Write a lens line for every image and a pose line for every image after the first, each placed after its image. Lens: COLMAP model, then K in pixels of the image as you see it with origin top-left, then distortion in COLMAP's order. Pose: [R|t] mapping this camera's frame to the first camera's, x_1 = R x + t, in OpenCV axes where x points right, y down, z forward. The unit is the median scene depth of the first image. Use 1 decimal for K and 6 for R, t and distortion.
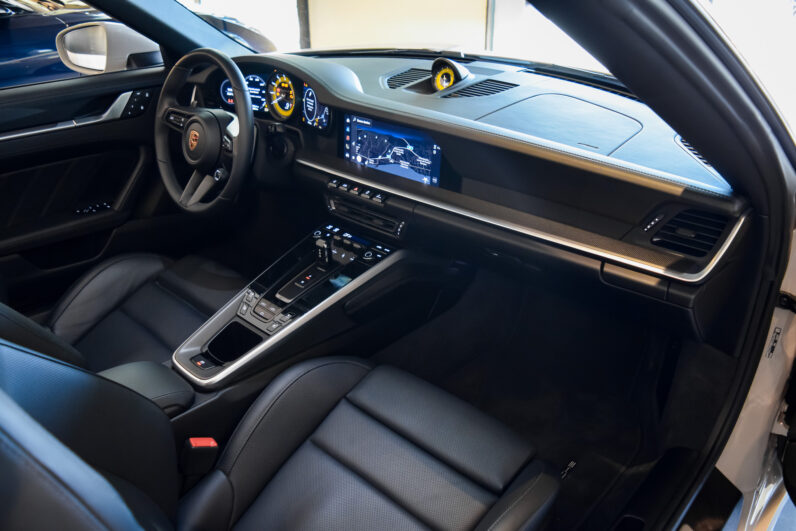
lens RADIAL K [[621.0, 0, 392.8], [0, 621.0, 267.7], [0, 0, 1]] dist [-0.075149, -0.001420]
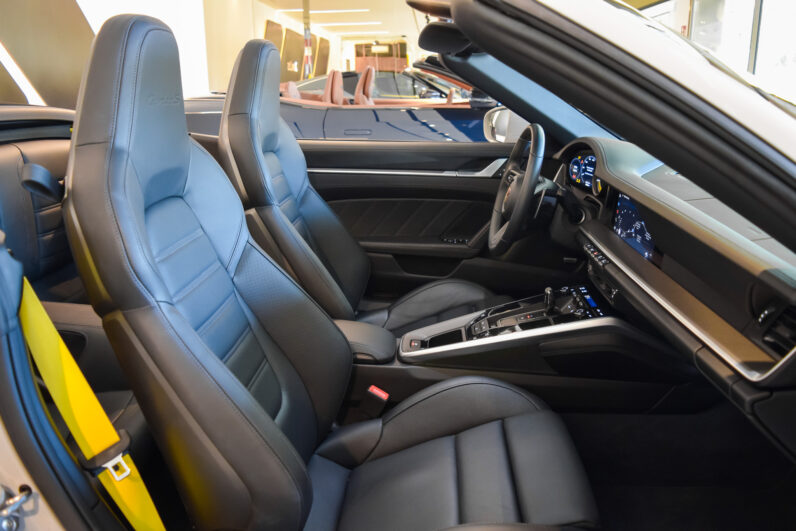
lens RADIAL K [[624.1, 0, 398.0], [0, 624.1, 265.5], [0, 0, 1]] dist [-0.094894, 0.001131]
pose [[0.647221, 0.215902, -0.731089, 0.514433], [-0.350328, 0.936020, -0.033718, 0.050515], [0.677034, 0.277944, 0.681448, 0.039920]]
